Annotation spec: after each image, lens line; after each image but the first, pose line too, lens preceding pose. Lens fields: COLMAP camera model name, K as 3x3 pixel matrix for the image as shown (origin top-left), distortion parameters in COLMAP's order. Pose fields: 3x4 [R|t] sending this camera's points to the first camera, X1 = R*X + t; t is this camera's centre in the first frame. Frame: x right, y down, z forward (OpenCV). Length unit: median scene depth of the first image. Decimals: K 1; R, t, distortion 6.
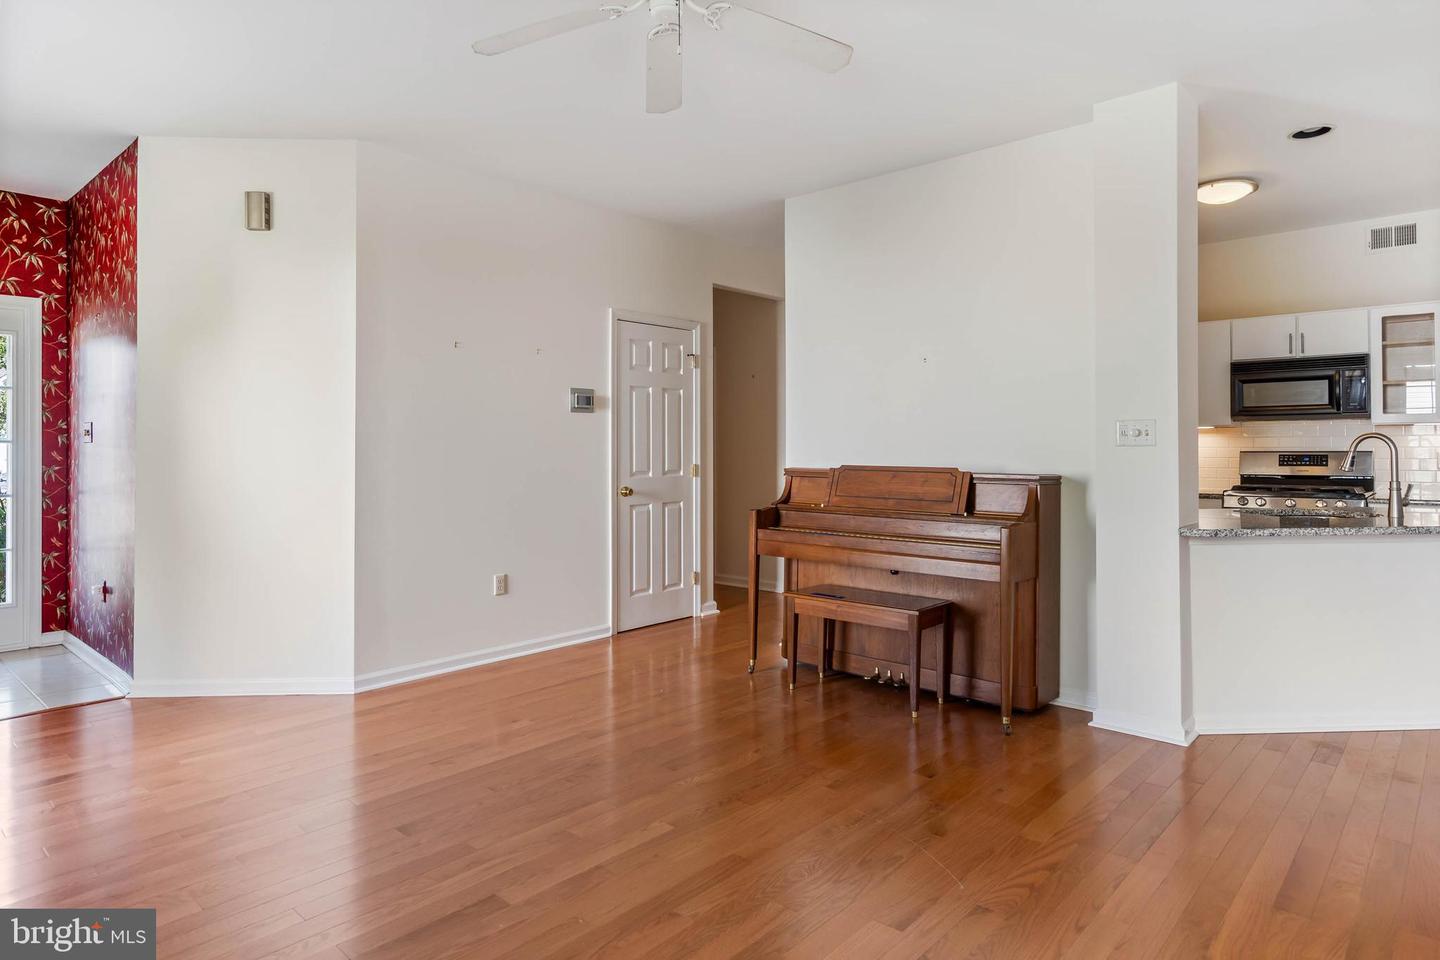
lens RADIAL K [[824.4, 0, 724.9], [0, 824.4, 446.5], [0, 0, 1]] dist [0.001056, 0.000795]
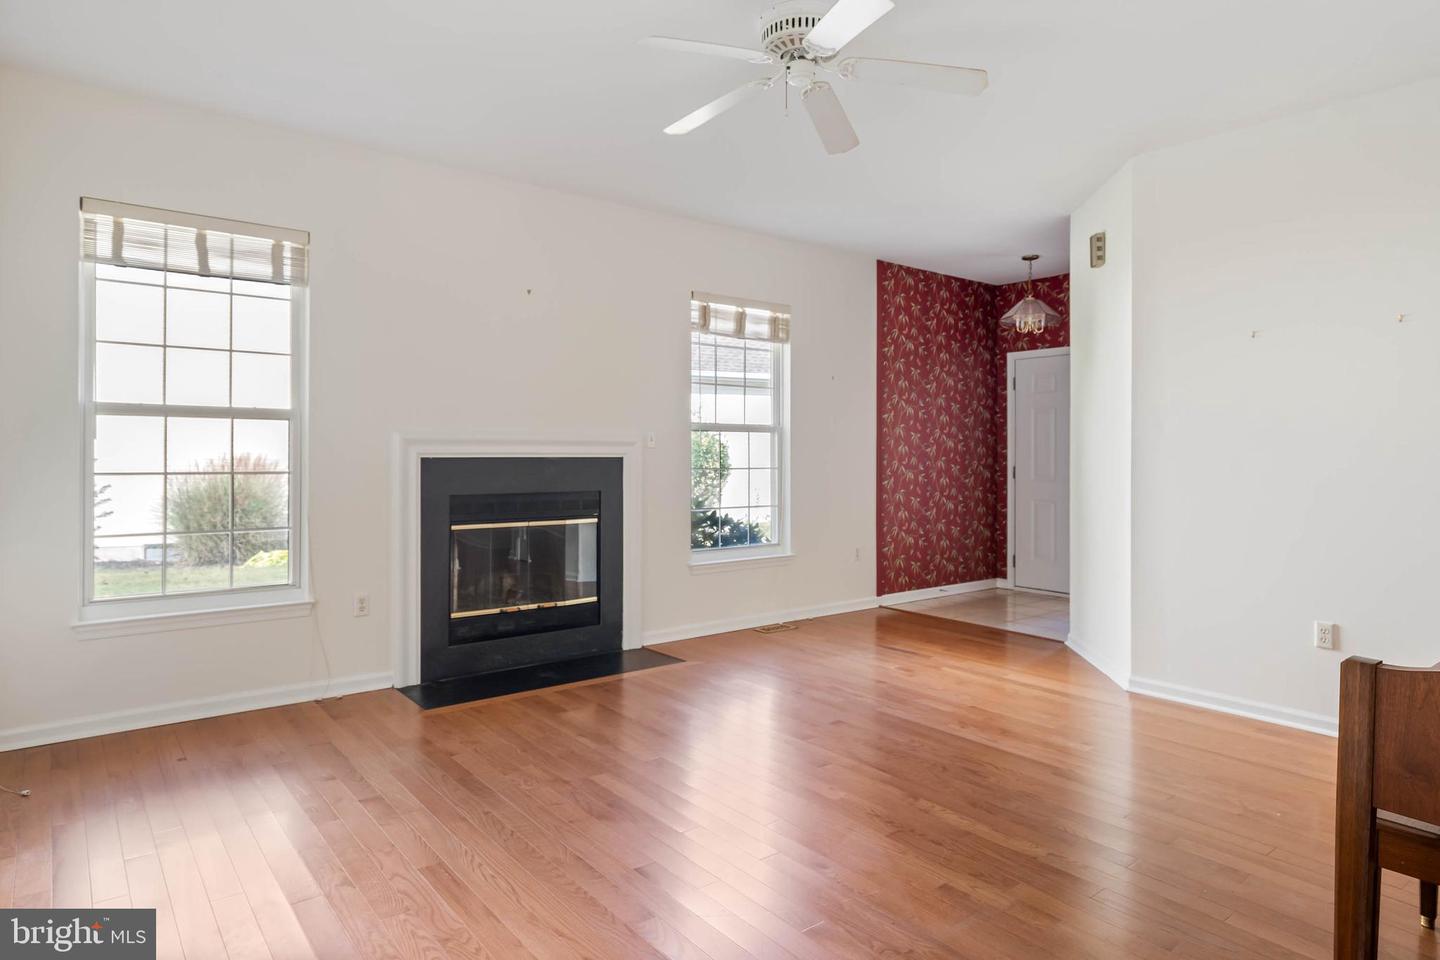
lens RADIAL K [[824.4, 0, 724.9], [0, 824.4, 446.5], [0, 0, 1]] dist [0.001056, 0.000795]
pose [[-0.151423, -0.006493, -0.988448, 0.899912], [-0.001769, 0.999979, -0.006297, -0.008301], [0.988467, 0.000795, -0.151431, 0.857769]]
